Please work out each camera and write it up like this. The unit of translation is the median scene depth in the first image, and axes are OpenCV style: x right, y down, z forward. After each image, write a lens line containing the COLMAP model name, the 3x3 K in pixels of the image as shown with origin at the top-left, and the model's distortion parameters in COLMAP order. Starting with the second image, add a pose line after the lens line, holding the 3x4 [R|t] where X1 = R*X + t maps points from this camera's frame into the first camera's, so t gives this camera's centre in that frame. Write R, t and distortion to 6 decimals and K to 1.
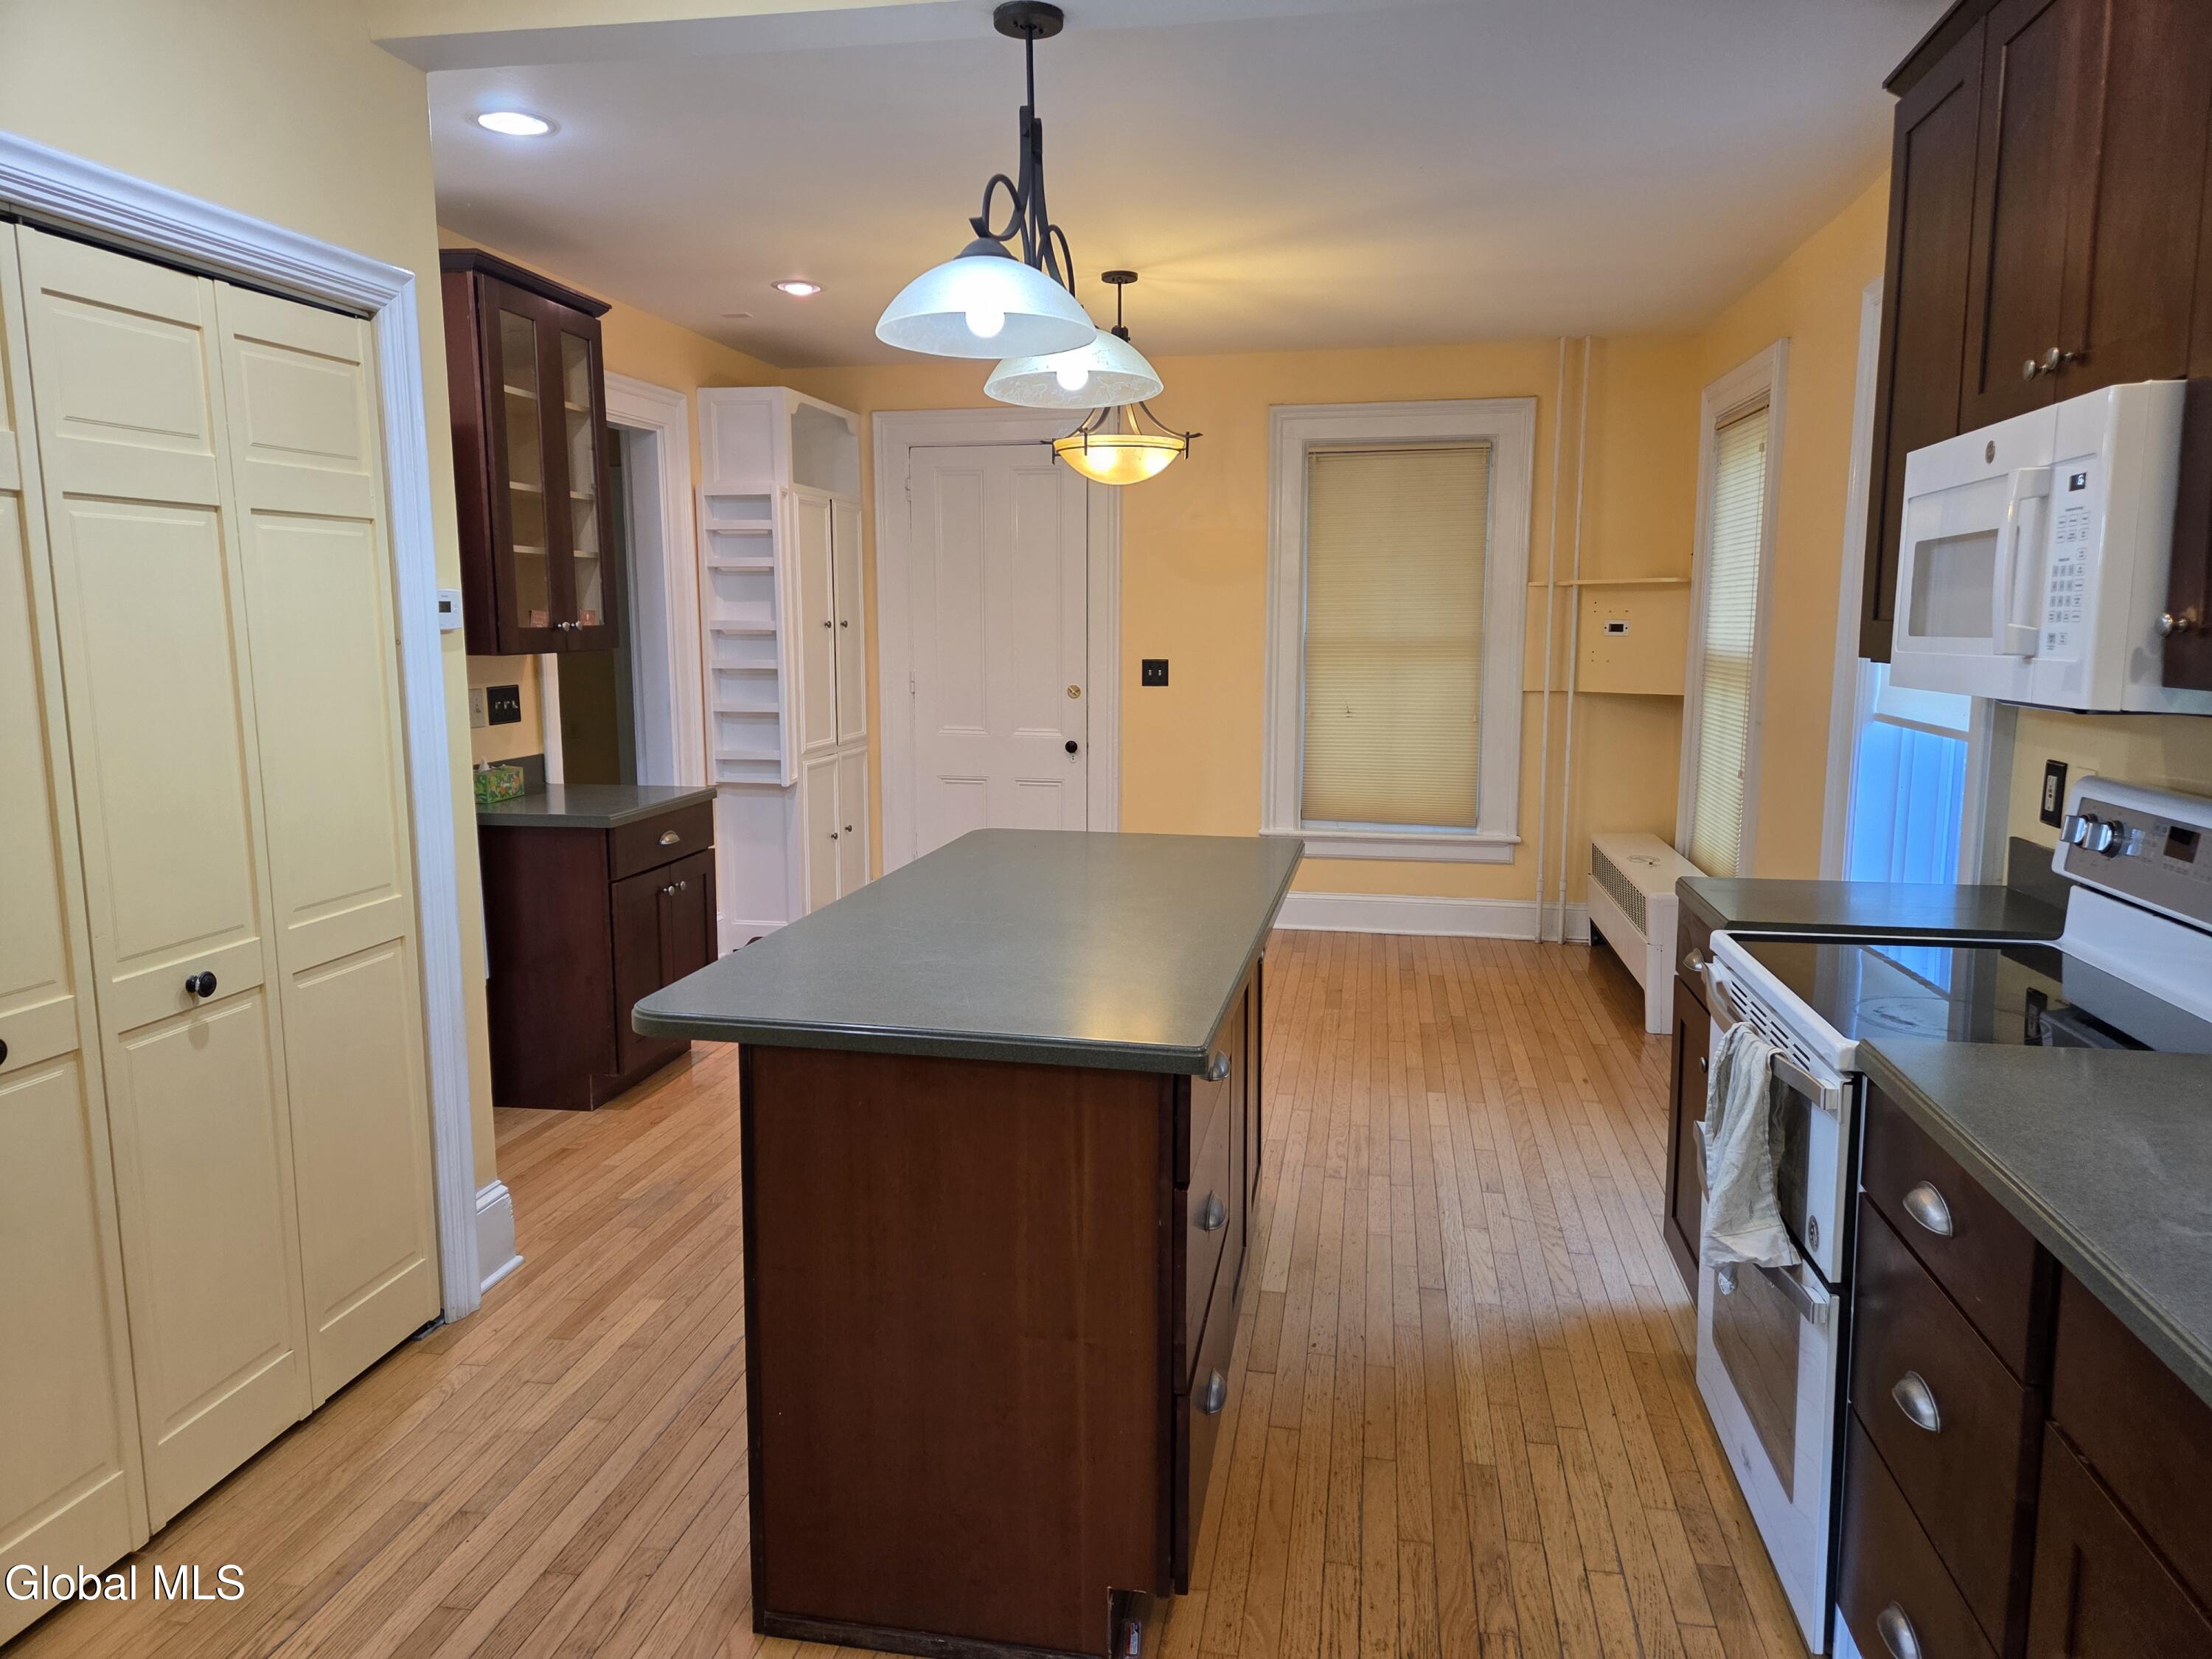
lens RADIAL K [[1463.7, 0, 1106.0], [0, 1463.7, 829.5], [0, 0, 1]] dist [0.001953, 0.000377]
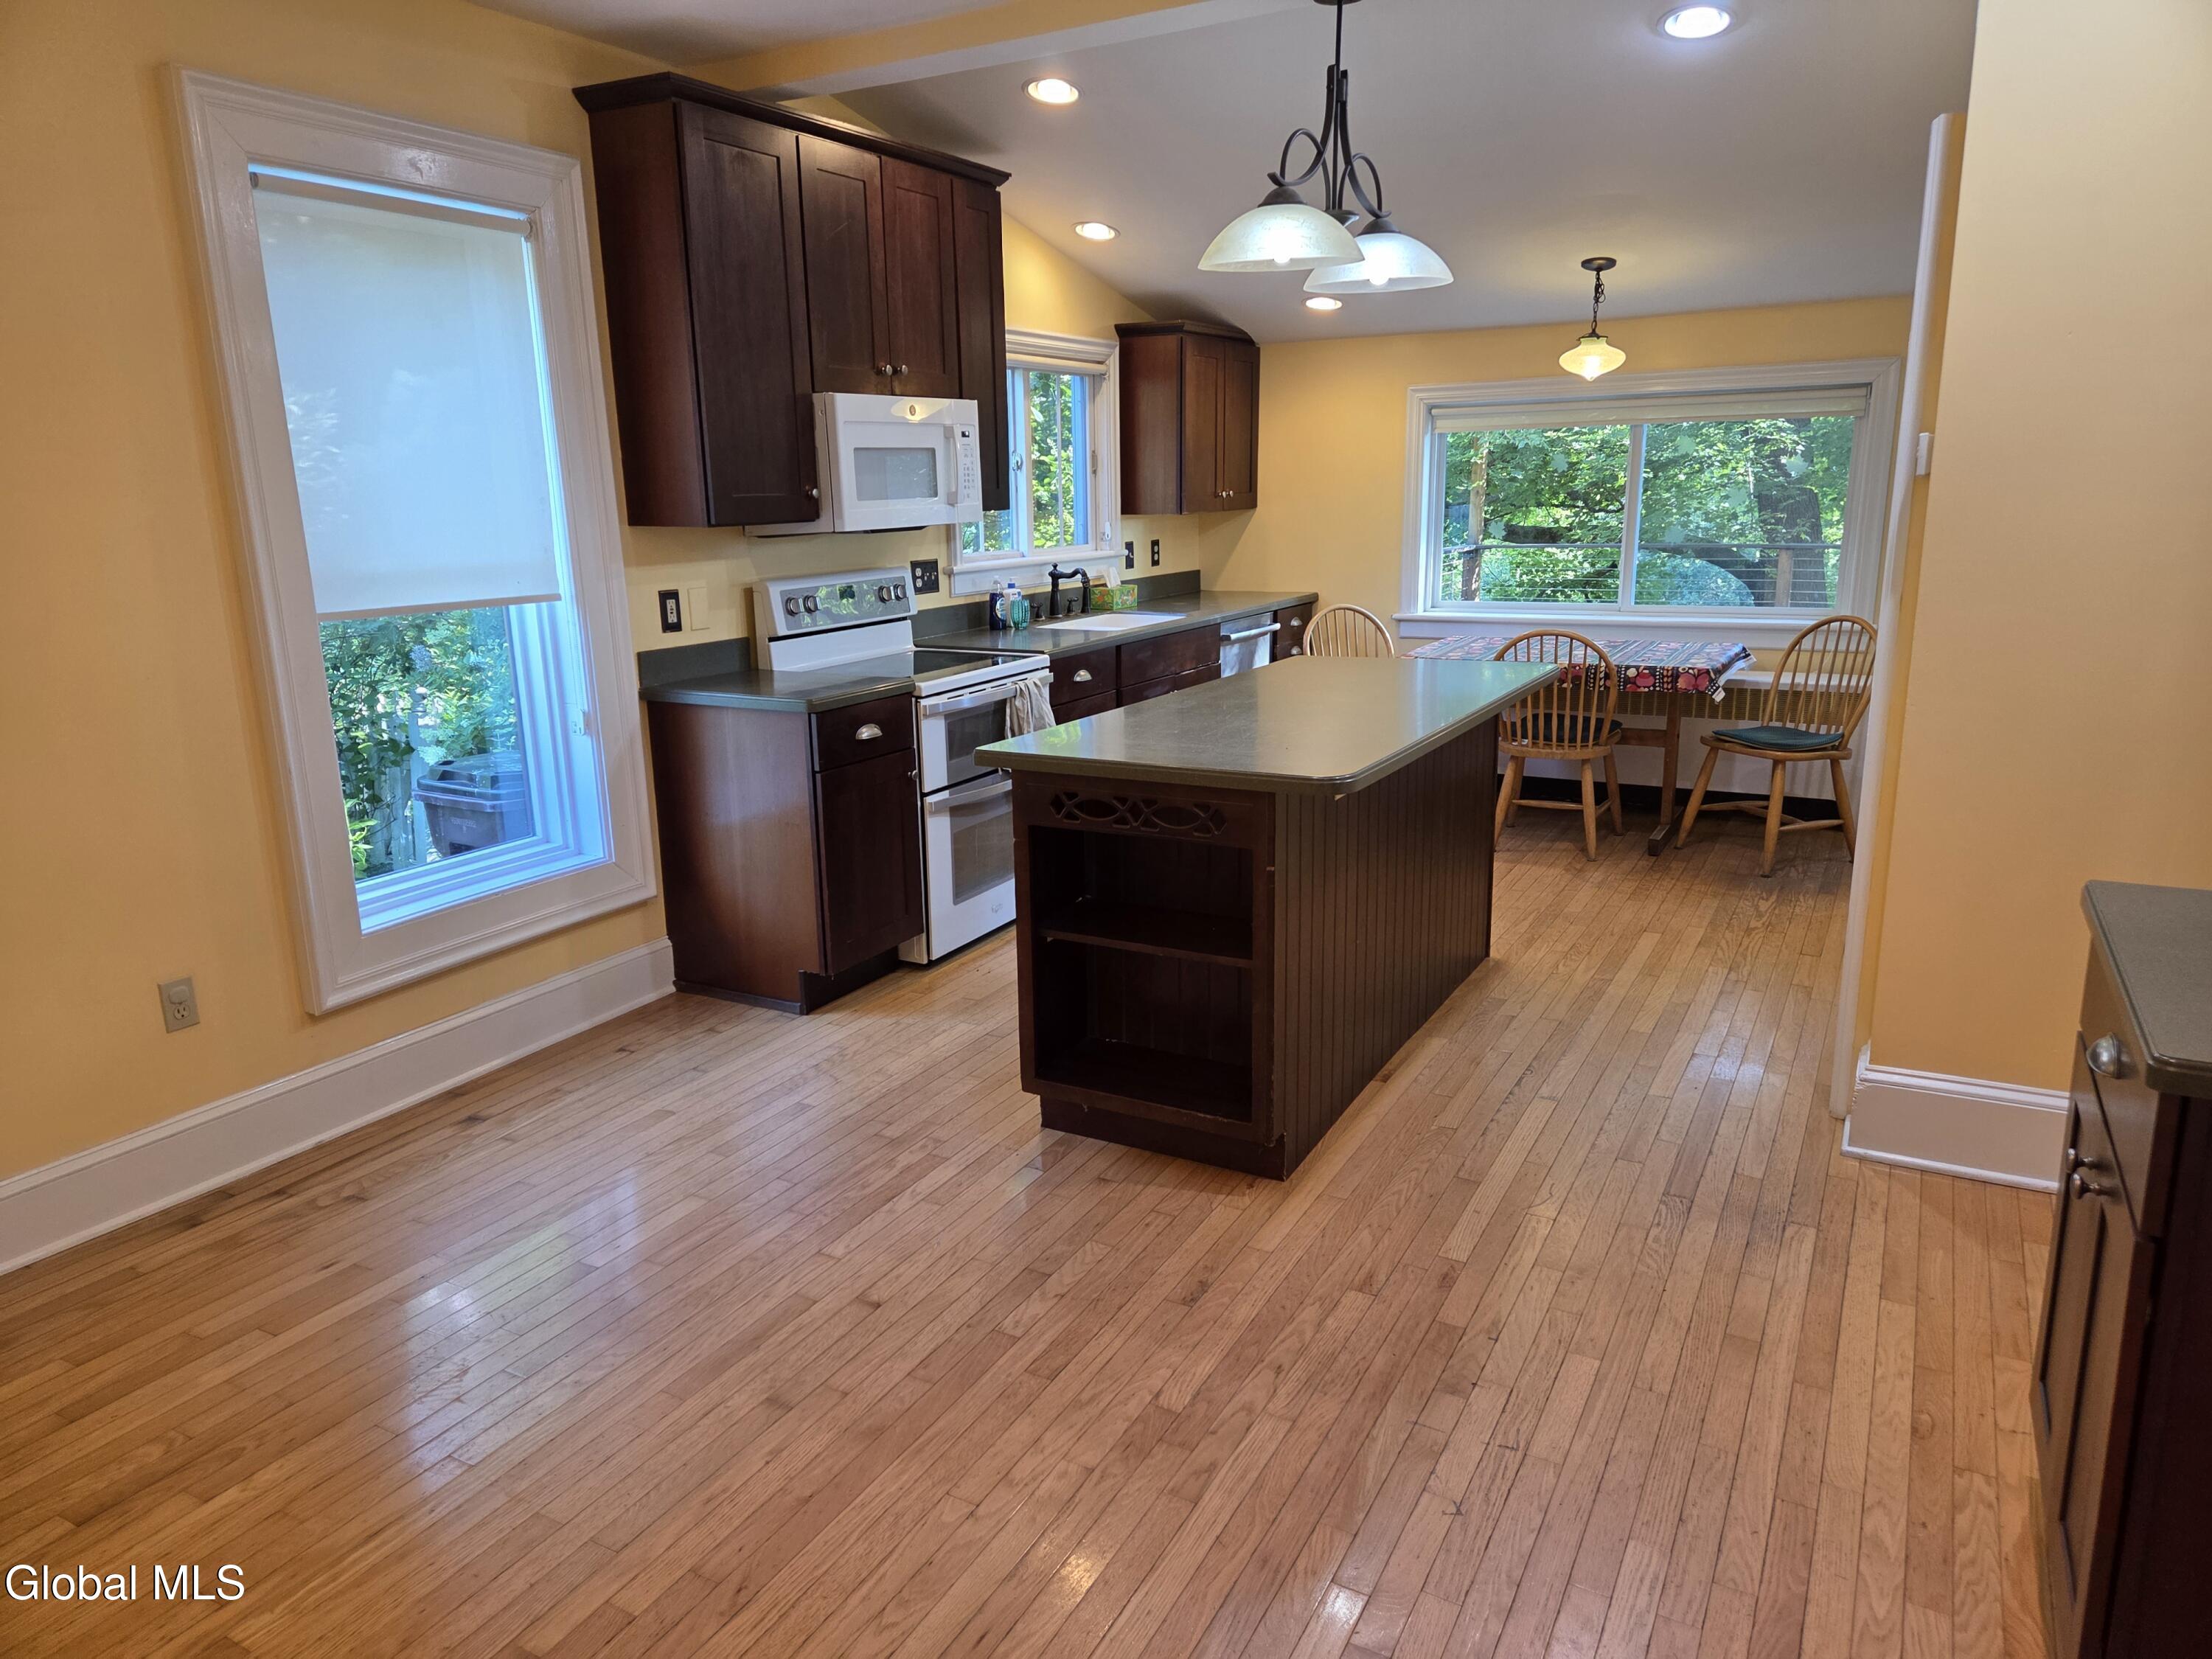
lens RADIAL K [[1463.7, 0, 1106.0], [0, 1463.7, 829.5], [0, 0, 1]] dist [0.001953, 0.000377]
pose [[-0.950589, -0.045993, 0.307028, -0.220061], [0.070571, 0.931063, 0.357968, -0.263782], [-0.302326, 0.361948, -0.881812, 1.848661]]
